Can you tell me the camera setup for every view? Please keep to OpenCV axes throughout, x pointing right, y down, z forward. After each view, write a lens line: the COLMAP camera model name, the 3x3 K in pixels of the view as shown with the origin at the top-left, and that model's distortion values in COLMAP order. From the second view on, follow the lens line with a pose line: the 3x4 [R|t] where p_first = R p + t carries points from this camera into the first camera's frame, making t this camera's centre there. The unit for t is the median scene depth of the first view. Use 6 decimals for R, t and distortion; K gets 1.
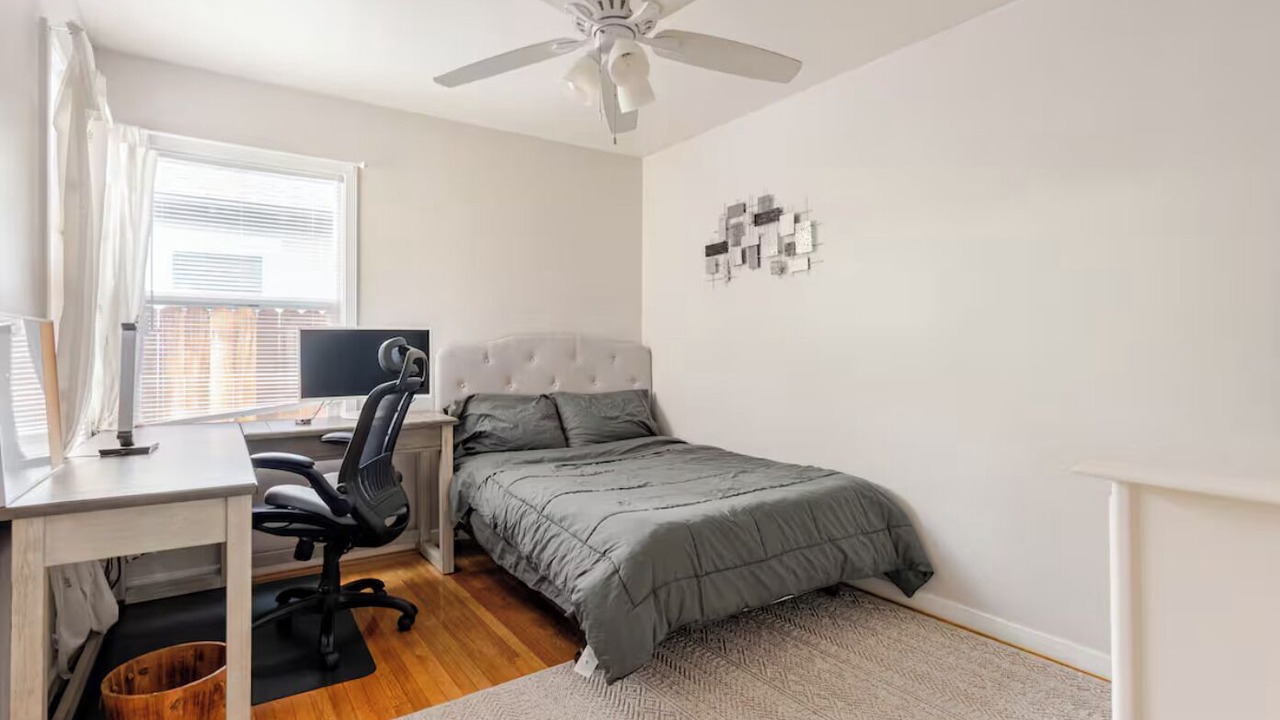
lens RADIAL K [[638.9, 0, 623.5], [0, 638.9, 348.2], [0, 0, 1]] dist [0.000620, -0.000021]
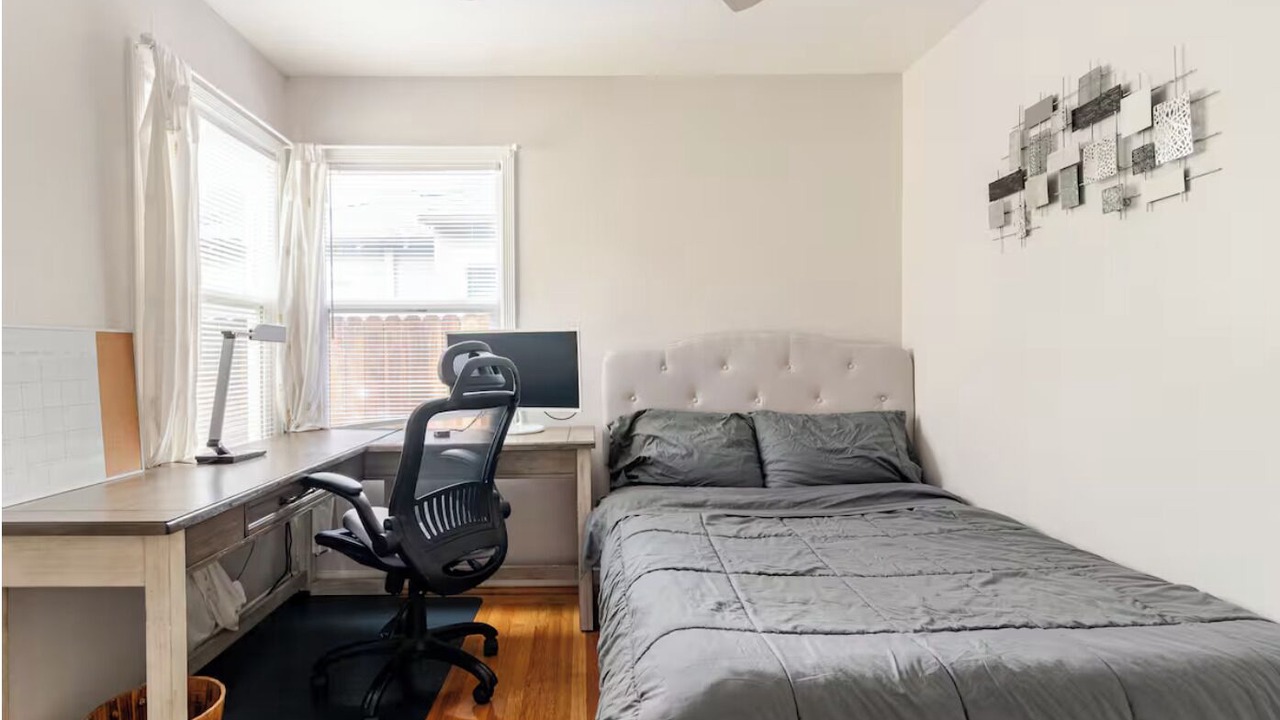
lens RADIAL K [[647.9, 0, 585.1], [0, 647.9, 360.8], [0, 0, 1]] dist [0.001438, 0.000183]
pose [[0.836660, 0.001510, -0.547721, 0.156916], [0.007842, 0.999861, 0.014736, -0.002278], [0.547666, -0.016625, 0.836532, 0.284143]]
